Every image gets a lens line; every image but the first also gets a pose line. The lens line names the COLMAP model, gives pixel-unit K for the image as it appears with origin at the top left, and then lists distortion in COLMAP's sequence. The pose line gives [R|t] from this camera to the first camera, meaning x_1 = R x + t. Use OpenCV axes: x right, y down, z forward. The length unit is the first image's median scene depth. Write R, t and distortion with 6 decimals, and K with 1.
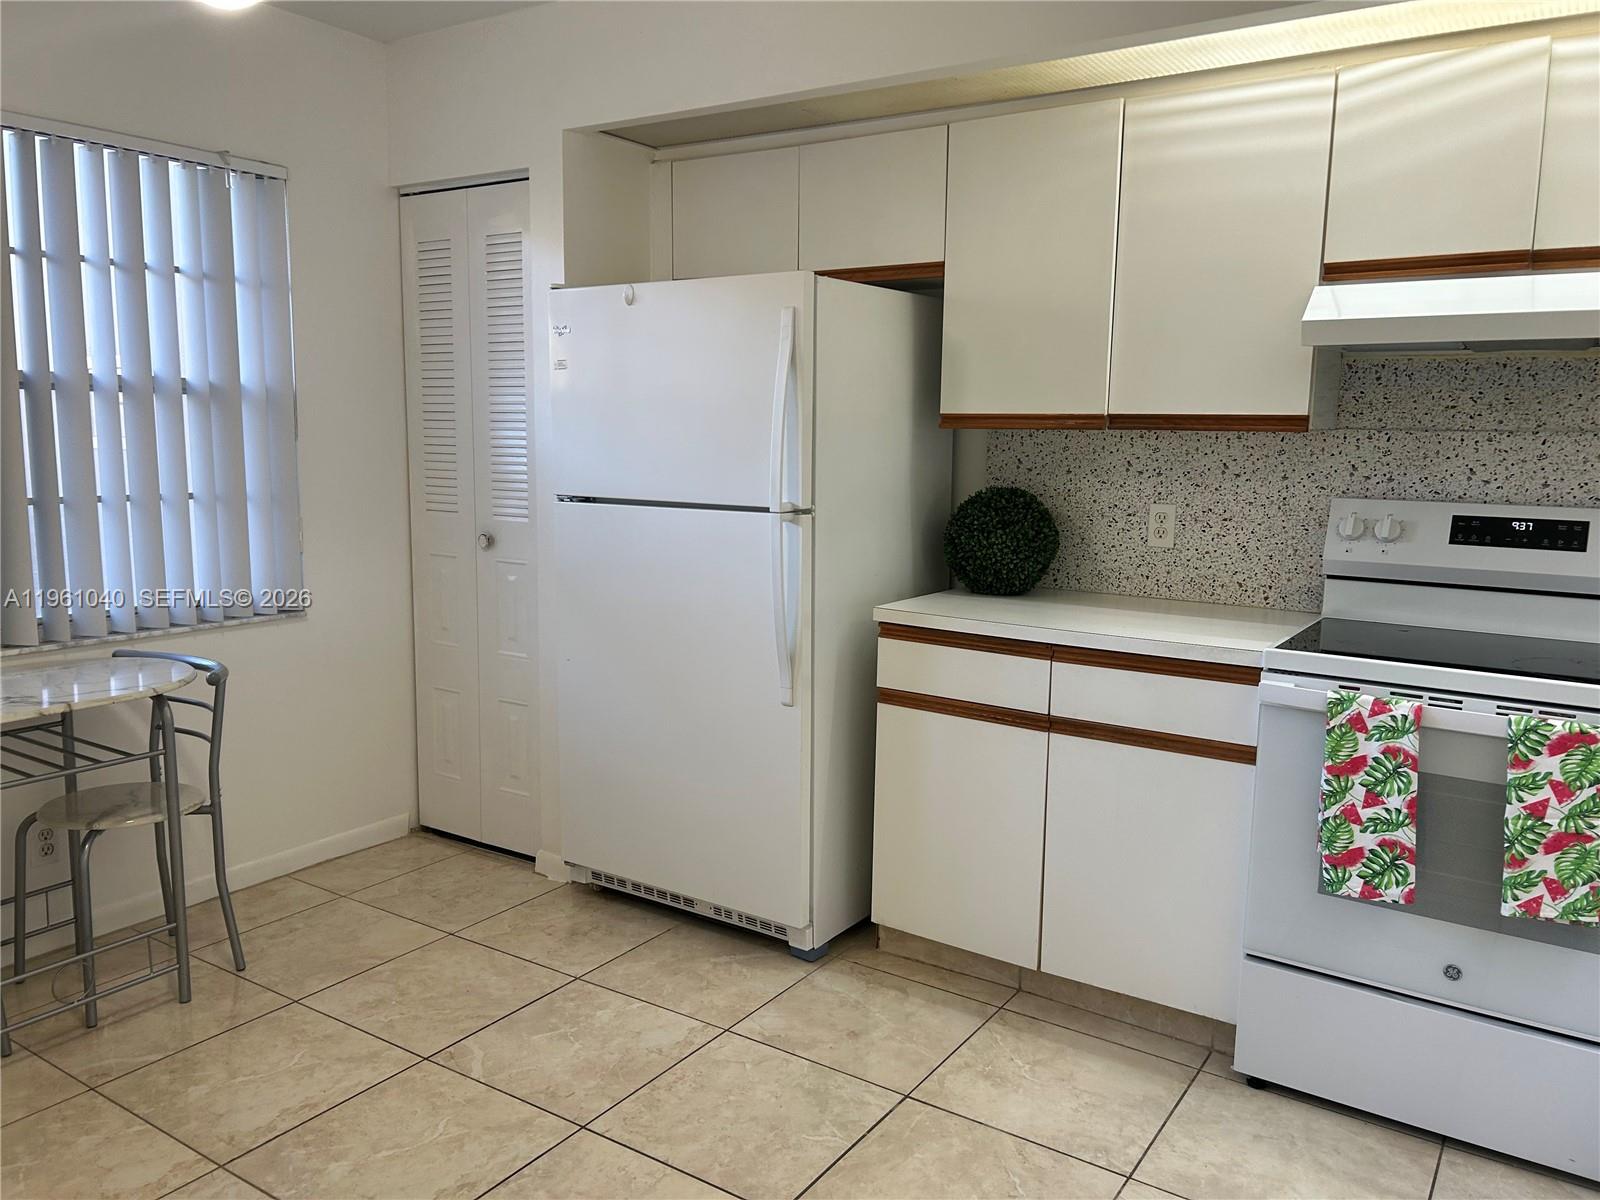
lens RADIAL K [[1201.8, 0, 797.0], [0, 1201.8, 608.2], [0, 0, 1]] dist [0.094733, -0.137482]
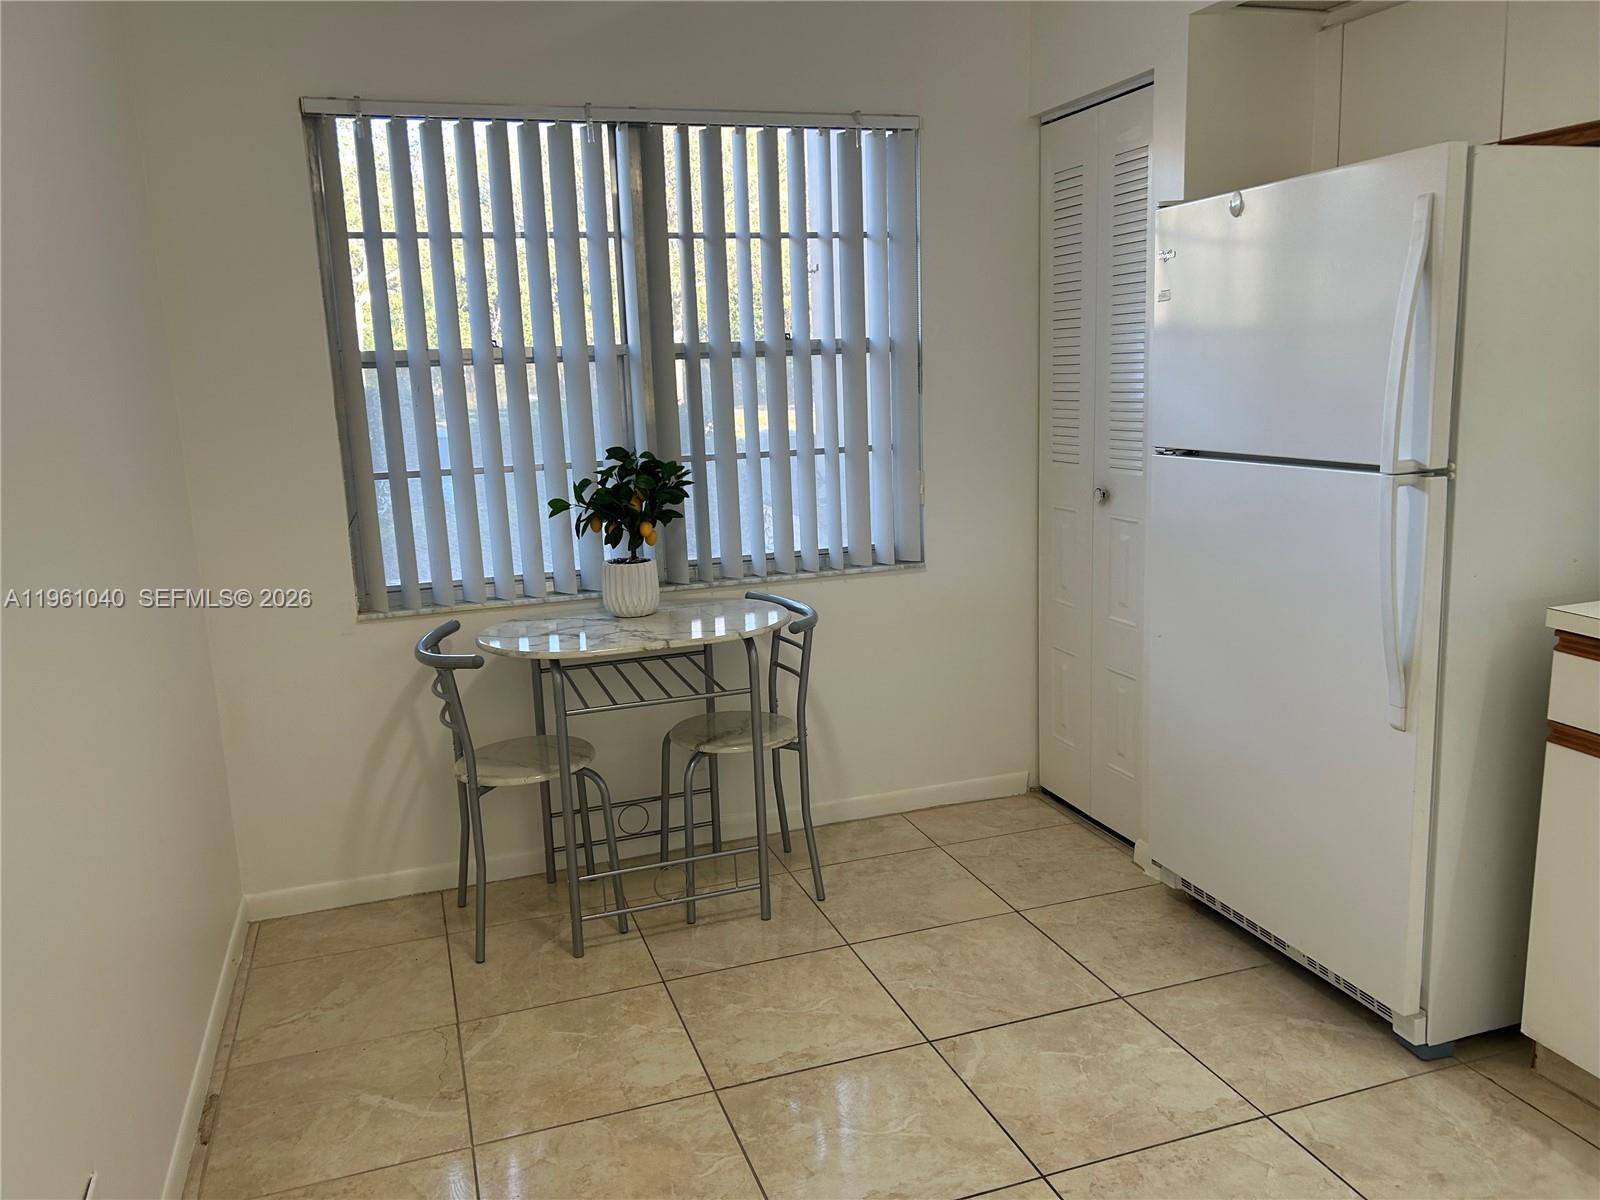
lens RADIAL K [[1201.8, 0, 797.0], [0, 1201.8, 608.2], [0, 0, 1]] dist [0.094733, -0.137482]
pose [[0.793808, 0.079198, -0.602990, 0.141651], [-0.044537, 0.996393, 0.072237, -0.031951], [0.606536, -0.030487, 0.794471, 0.154411]]
